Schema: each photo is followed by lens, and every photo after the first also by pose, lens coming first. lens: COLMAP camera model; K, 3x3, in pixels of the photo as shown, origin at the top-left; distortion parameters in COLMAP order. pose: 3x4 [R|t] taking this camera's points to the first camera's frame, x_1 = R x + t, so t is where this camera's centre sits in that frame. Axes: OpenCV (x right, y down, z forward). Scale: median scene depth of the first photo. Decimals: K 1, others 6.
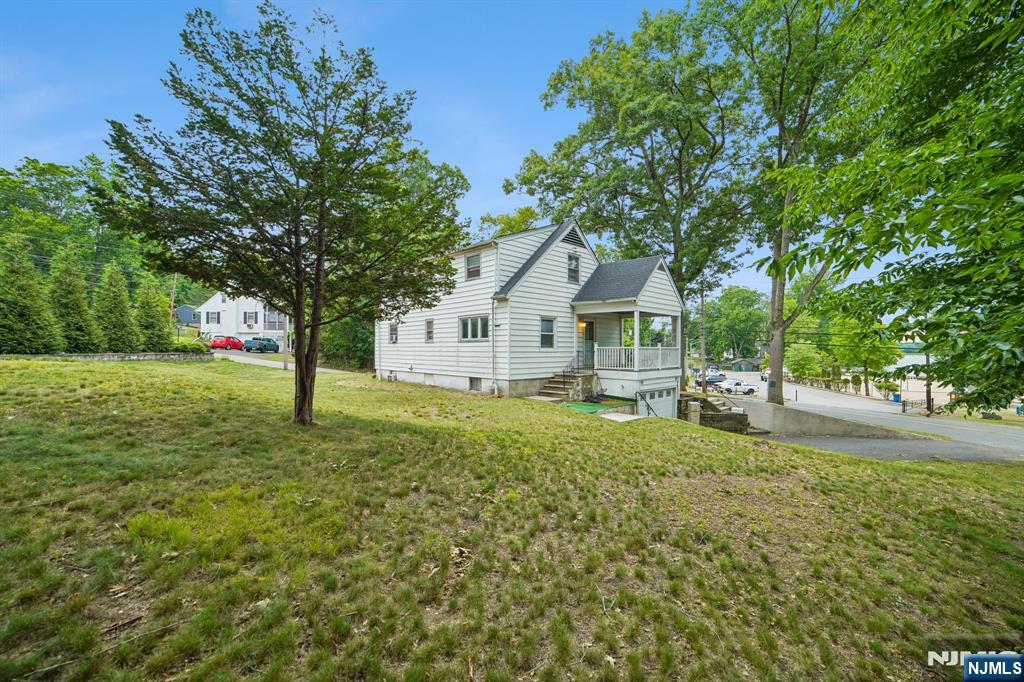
lens RADIAL K [[421.0, 0, 515.0], [0, 421.0, 339.2], [0, 0, 1]] dist [-0.098392, 0.036536]
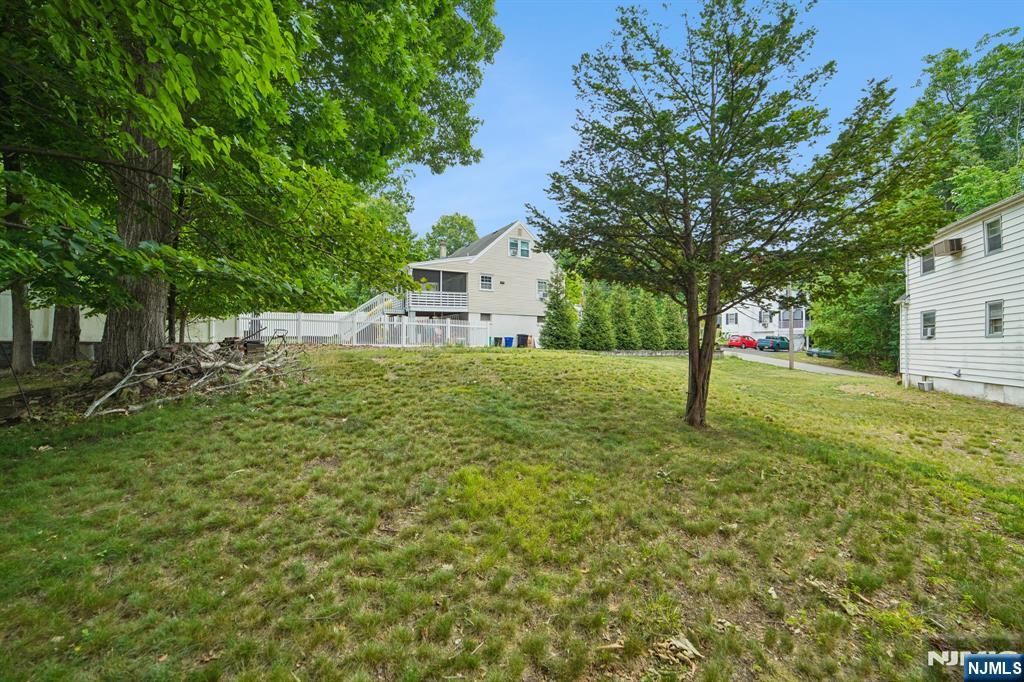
lens RADIAL K [[421.0, 0, 515.0], [0, 421.0, 339.2], [0, 0, 1]] dist [-0.098392, 0.036536]
pose [[0.407279, -0.015518, -0.913172, 0.190649], [0.017333, 0.999807, -0.009259, 0.019463], [0.913139, -0.012057, 0.407470, 0.286331]]
